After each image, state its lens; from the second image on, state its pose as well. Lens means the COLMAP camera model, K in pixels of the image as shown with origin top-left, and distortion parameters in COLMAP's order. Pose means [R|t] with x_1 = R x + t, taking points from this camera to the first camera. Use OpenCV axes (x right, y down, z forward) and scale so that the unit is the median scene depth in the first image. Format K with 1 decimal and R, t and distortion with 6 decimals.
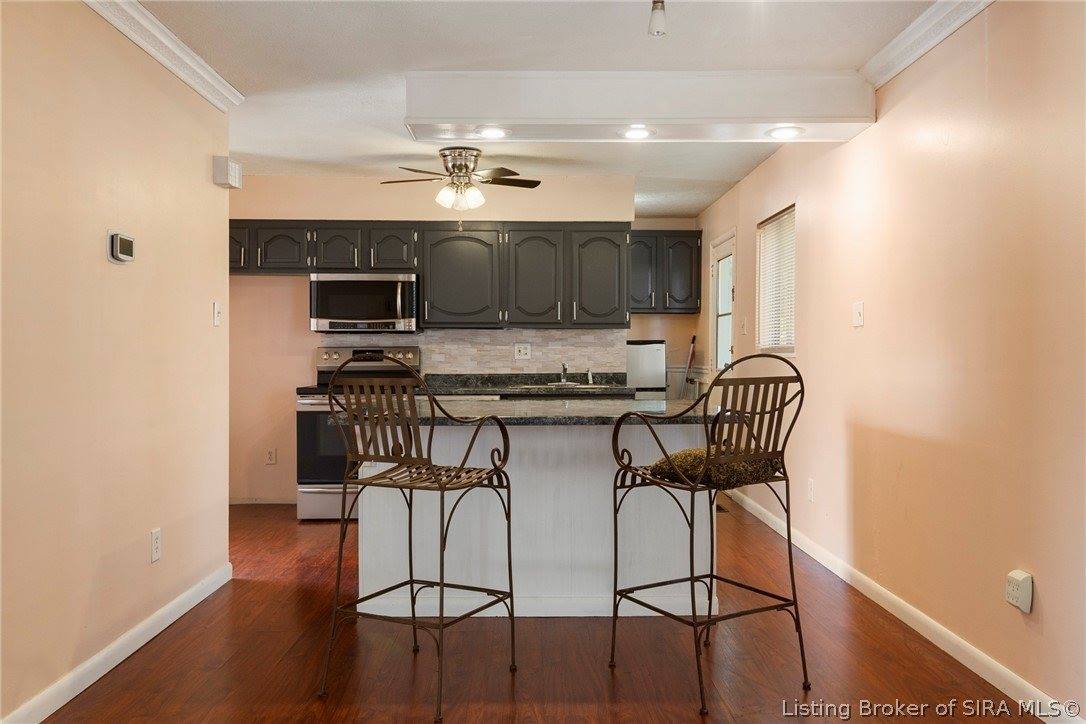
lens RADIAL K [[849.6, 0, 543.2], [0, 849.6, 361.1], [0, 0, 1]] dist [0.003100, 0.000404]
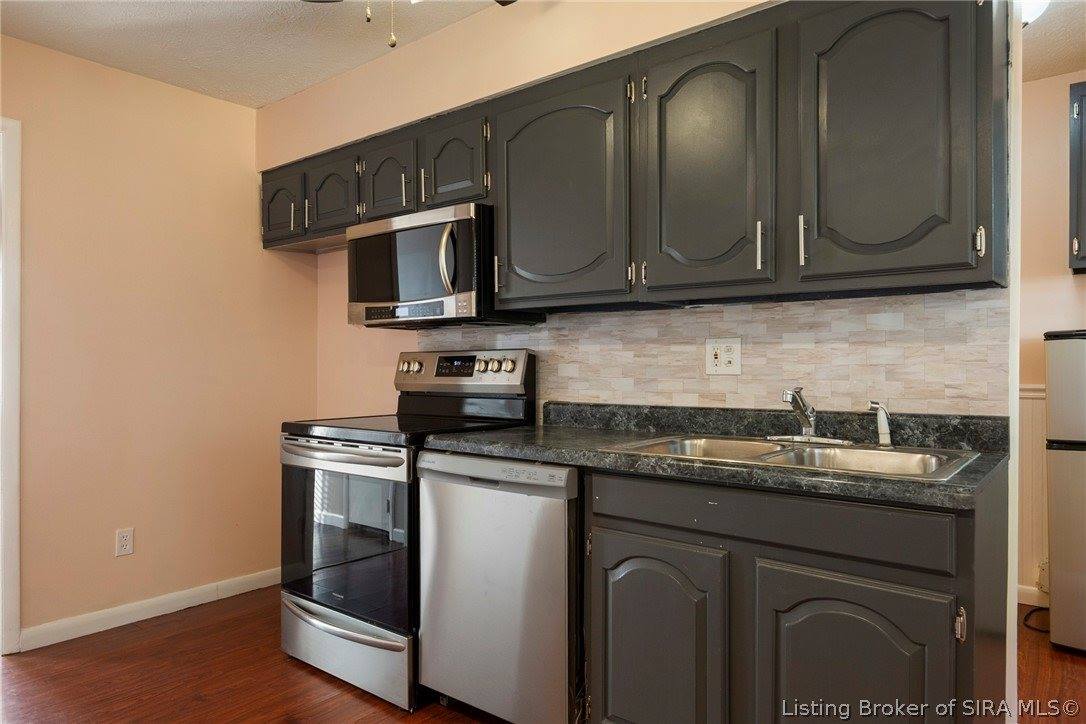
lens RADIAL K [[692.0, 0, 542.2], [0, 692.0, 363.2], [0, 0, 1]] dist [-0.001338, 0.000294]
pose [[0.773263, -0.002130, -0.634082, 0.129305], [-0.002272, 0.999979, -0.006129, -0.005743], [0.634081, 0.006180, 0.773242, 0.670969]]
